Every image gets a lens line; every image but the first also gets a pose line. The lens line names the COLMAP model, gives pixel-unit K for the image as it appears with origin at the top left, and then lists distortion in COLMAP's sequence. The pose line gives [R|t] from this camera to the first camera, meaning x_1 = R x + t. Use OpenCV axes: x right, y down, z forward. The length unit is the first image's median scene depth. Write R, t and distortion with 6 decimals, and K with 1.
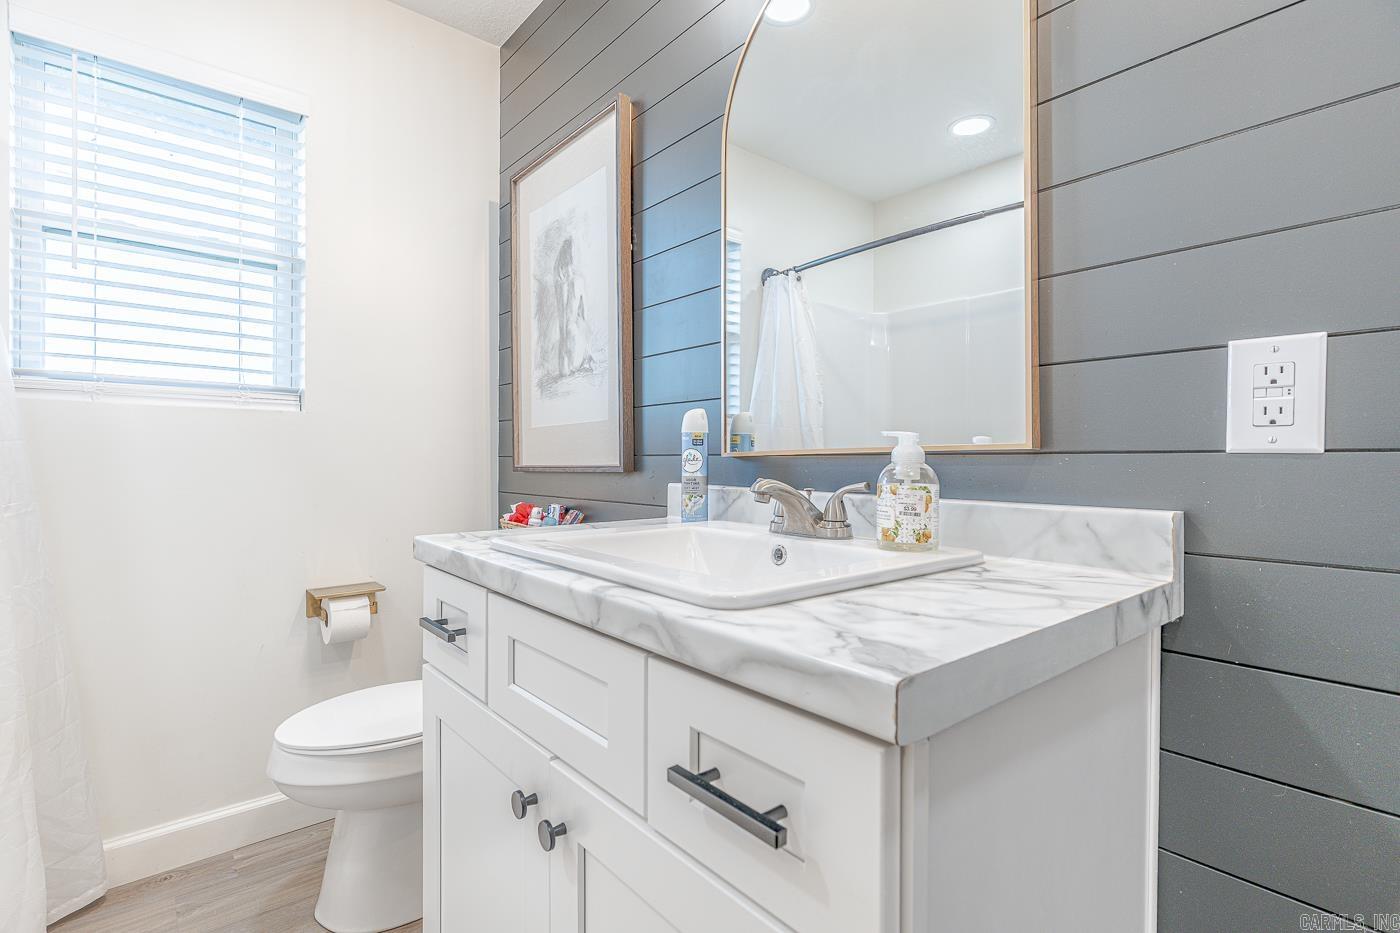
lens RADIAL K [[674.0, 0, 700.3], [0, 674.0, 461.2], [0, 0, 1]] dist [0.003593, 0.000894]
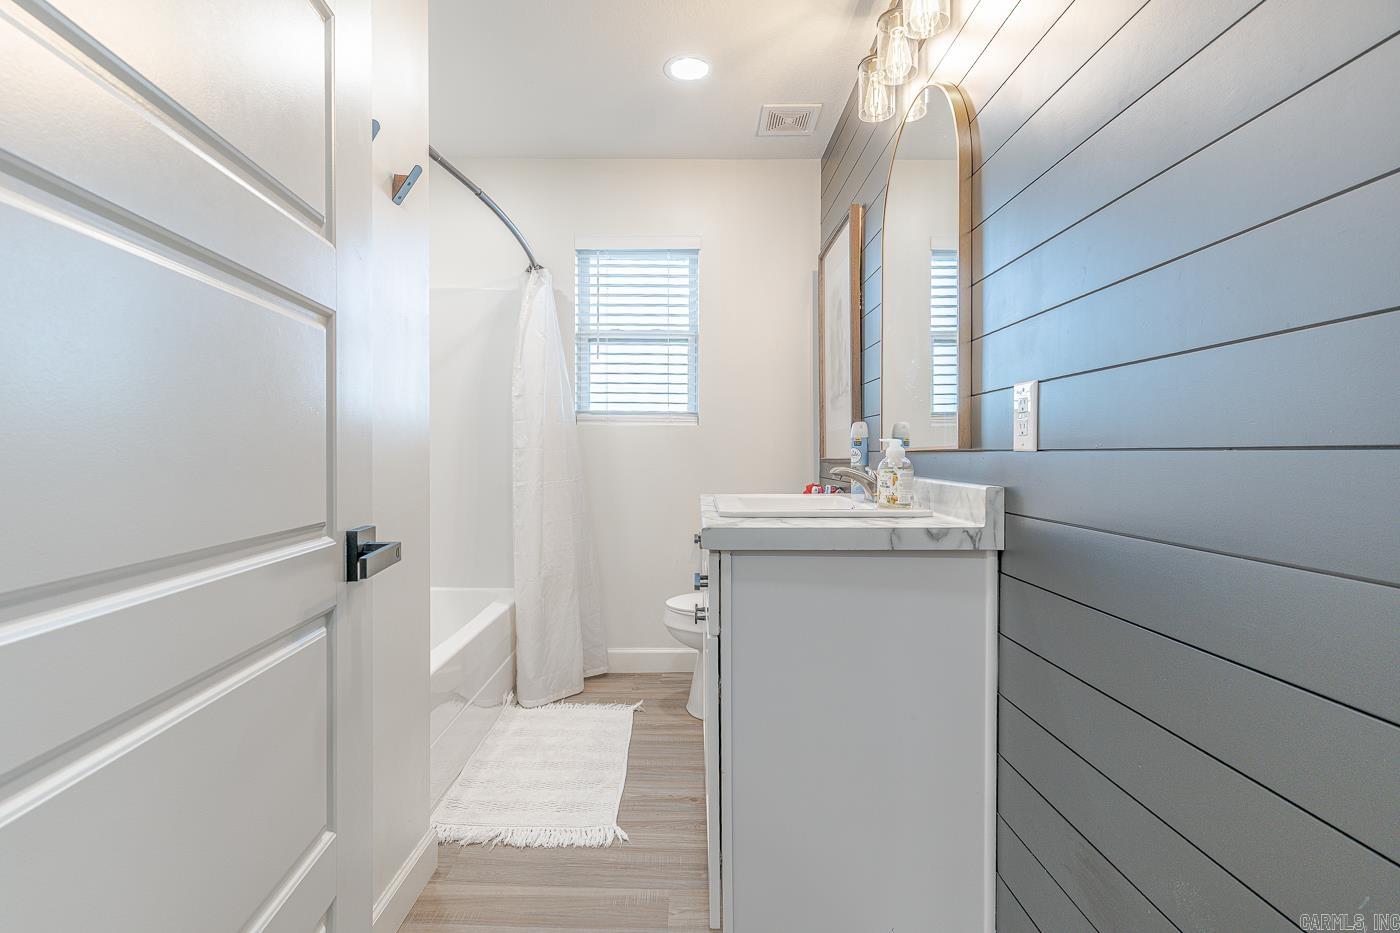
lens RADIAL K [[674.0, 0, 699.0], [0, 674.0, 464.4], [0, 0, 1]] dist [0.003593, 0.000894]
pose [[0.772970, 0.007901, -0.634393, 0.567902], [0.000421, 0.999916, 0.012966, -0.000617], [0.634442, -0.010289, 0.772902, -0.349085]]
